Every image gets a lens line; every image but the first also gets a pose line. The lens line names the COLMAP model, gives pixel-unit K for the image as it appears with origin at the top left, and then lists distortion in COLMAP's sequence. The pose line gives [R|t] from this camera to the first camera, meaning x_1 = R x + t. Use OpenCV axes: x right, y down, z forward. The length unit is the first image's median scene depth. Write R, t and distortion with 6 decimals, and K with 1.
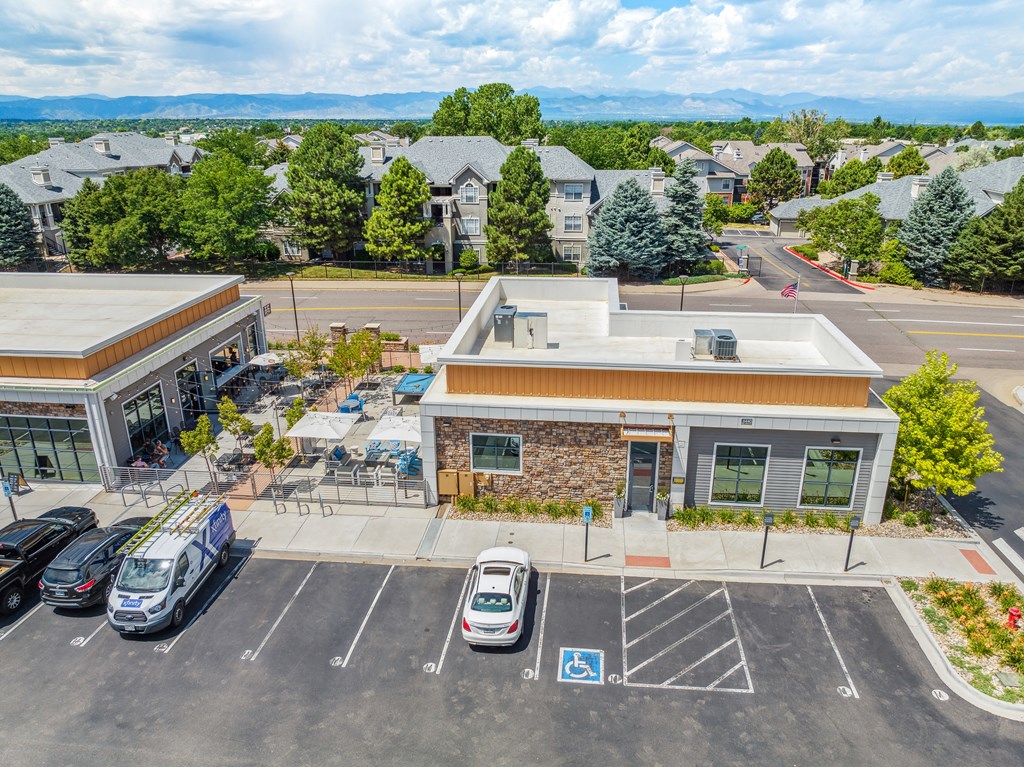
lens RADIAL K [[721.2, 0, 503.1], [0, 721.2, 388.9], [0, 0, 1]] dist [-0.036370, 0.004922]
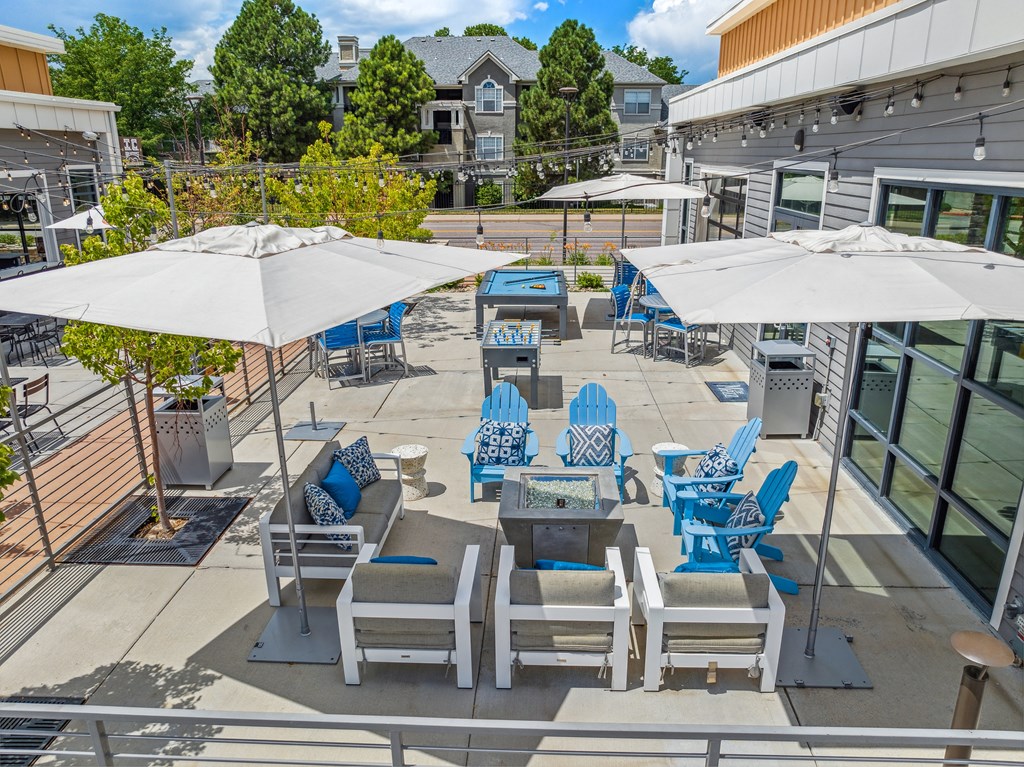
lens RADIAL K [[721.2, 0, 512.5], [0, 721.2, 385.8], [0, 0, 1]] dist [-0.036370, 0.004922]
pose [[0.996467, -0.014460, 0.082733, -0.088468], [0.018482, 0.998673, -0.048060, 0.032829], [-0.081928, 0.049419, 0.995412, 0.357532]]
